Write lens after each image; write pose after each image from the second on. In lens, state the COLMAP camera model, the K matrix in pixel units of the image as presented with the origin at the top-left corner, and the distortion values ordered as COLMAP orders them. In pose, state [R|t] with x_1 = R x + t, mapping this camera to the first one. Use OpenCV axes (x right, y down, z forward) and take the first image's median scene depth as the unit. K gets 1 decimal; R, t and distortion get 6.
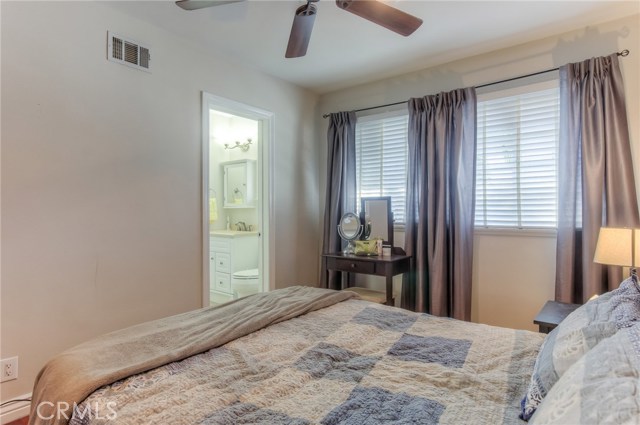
lens RADIAL K [[359.5, 0, 320.4], [0, 359.5, 211.3], [0, 0, 1]] dist [-0.021755, 0.004895]
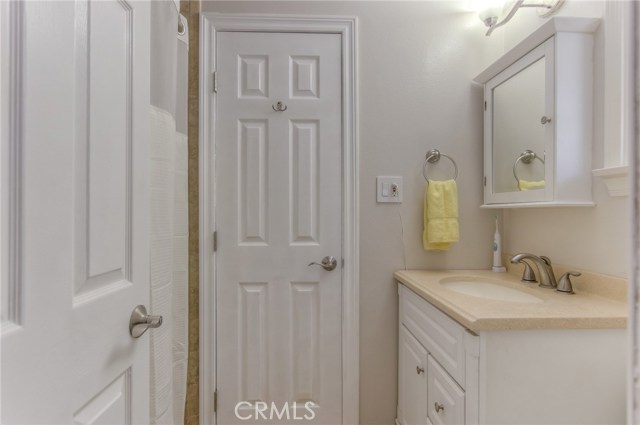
lens RADIAL K [[359.5, 0, 319.7], [0, 359.5, 213.3], [0, 0, 1]] dist [-0.021755, 0.004895]
pose [[0.673142, 0.005633, -0.739492, -0.123144], [-0.004527, 0.999984, 0.003497, -0.004646], [0.739500, 0.000993, 0.673156, 0.666233]]
